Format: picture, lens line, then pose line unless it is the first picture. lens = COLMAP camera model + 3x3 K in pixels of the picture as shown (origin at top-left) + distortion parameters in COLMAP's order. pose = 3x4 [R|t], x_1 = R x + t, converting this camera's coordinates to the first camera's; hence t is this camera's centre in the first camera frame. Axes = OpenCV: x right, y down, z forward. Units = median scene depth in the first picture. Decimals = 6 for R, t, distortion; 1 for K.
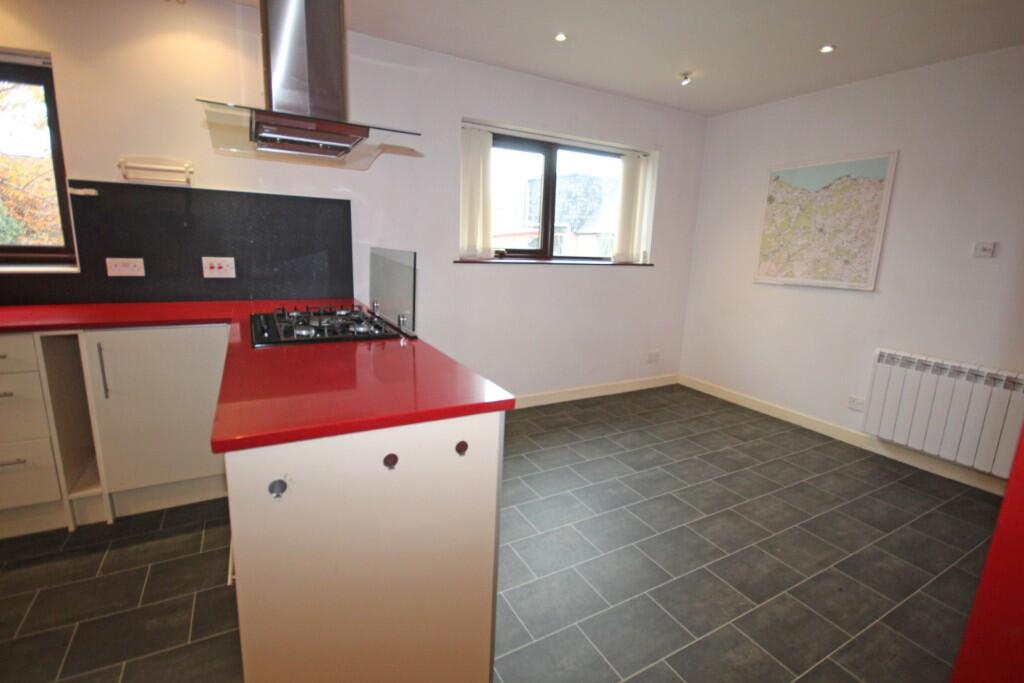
lens RADIAL K [[471.5, 0, 513.9], [0, 471.5, 339.7], [0, 0, 1]] dist [-0.000140, -0.002092]
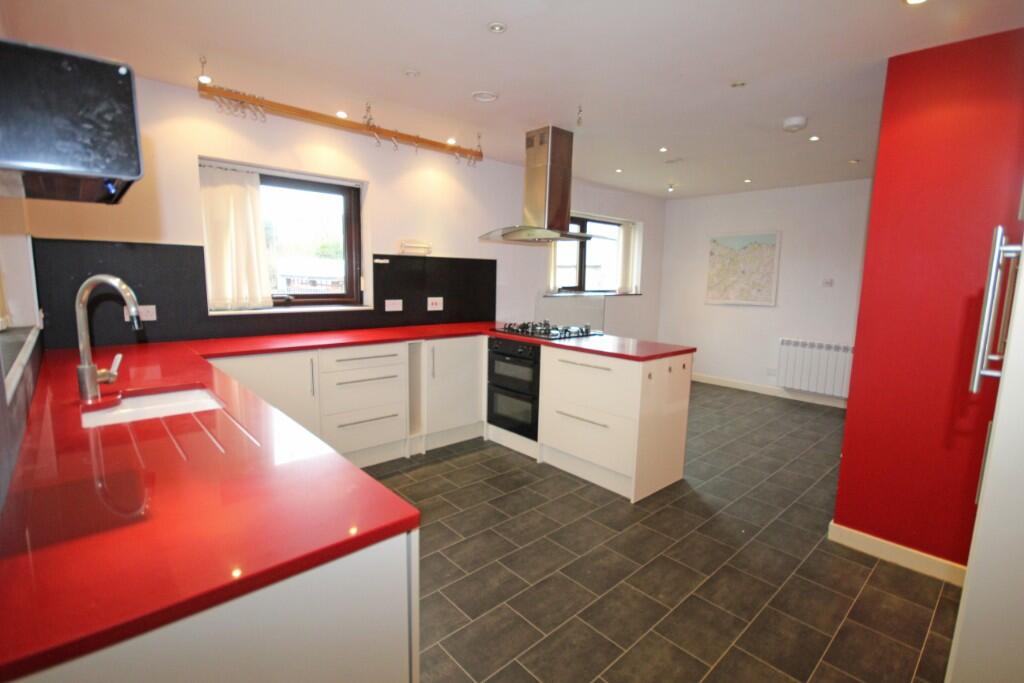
lens RADIAL K [[471.5, 0, 515.5], [0, 471.5, 341.1], [0, 0, 1]] dist [-0.000140, -0.002092]
pose [[0.973326, -0.048188, 0.224307, -0.556506], [0.061041, 0.996846, -0.050719, 0.055127], [-0.221155, 0.063058, 0.973198, -0.475139]]
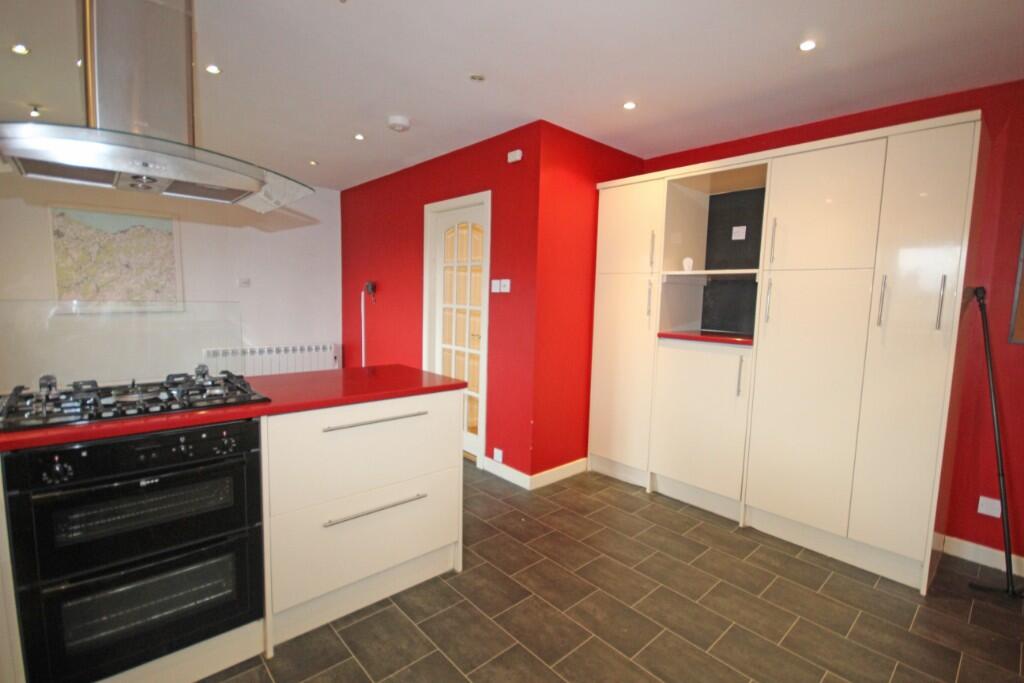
lens RADIAL K [[471.5, 0, 517.7], [0, 471.5, 342.7], [0, 0, 1]] dist [-0.000140, -0.002092]
pose [[-0.222613, -0.142843, 0.964385, -0.780802], [0.159505, 0.970542, 0.180574, -0.099098], [-0.961770, 0.194022, -0.193272, 0.302057]]
